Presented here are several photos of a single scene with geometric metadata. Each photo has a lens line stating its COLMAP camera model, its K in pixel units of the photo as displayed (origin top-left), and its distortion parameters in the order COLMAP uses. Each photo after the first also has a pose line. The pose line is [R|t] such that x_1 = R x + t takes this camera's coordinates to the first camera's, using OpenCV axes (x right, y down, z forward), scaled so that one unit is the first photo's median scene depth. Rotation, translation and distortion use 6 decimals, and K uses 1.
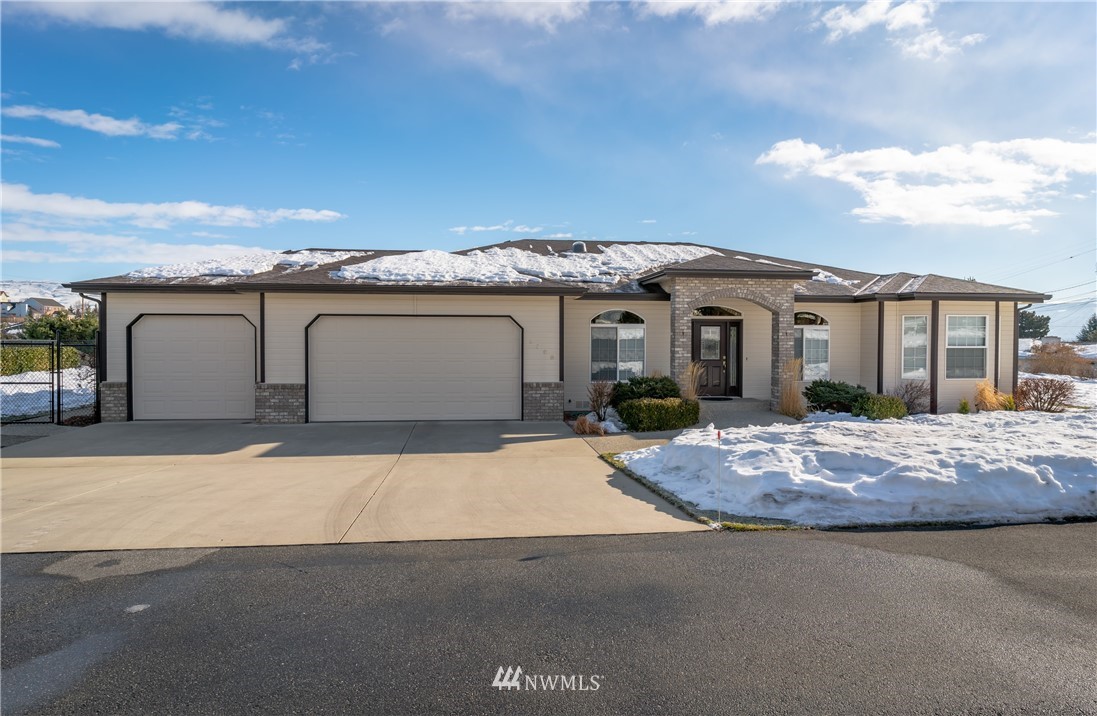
lens RADIAL K [[637.6, 0, 552.5], [0, 637.6, 353.1], [0, 0, 1]] dist [-0.000518, -0.000403]
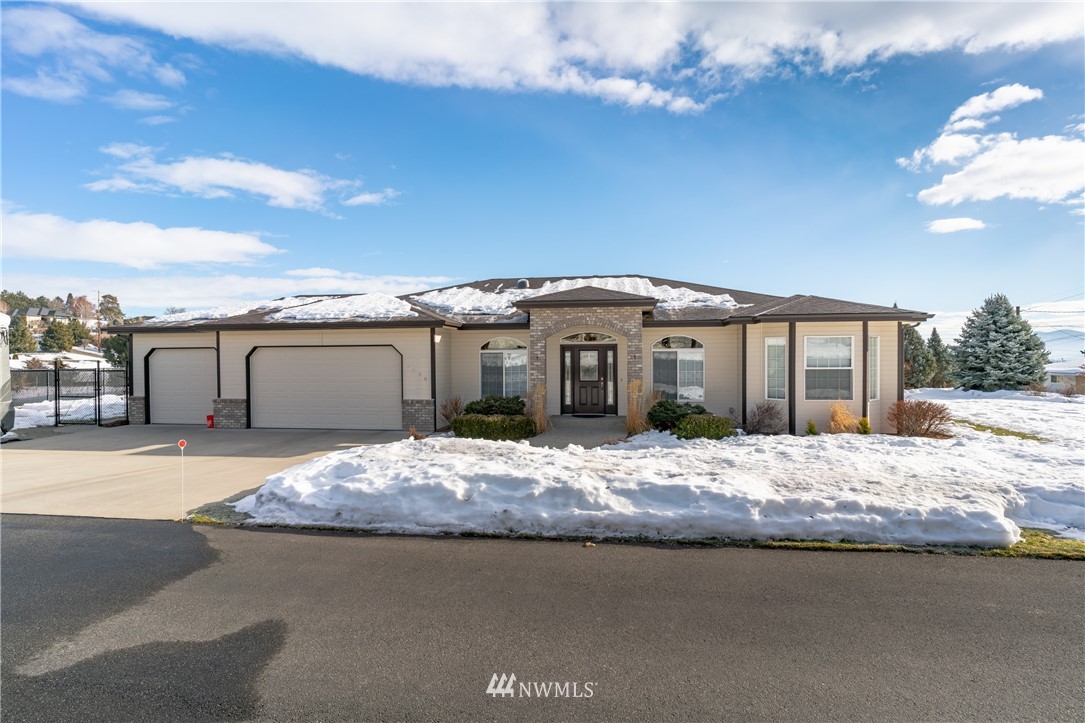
lens RADIAL K [[548.0, 0, 541.1], [0, 548.0, 364.6], [0, 0, 1]] dist [0.000161, 0.001236]
pose [[0.963461, -0.007364, -0.267746, 0.450702], [0.002849, 0.999847, -0.017248, -0.001574], [0.267832, 0.015855, 0.963335, 0.060762]]
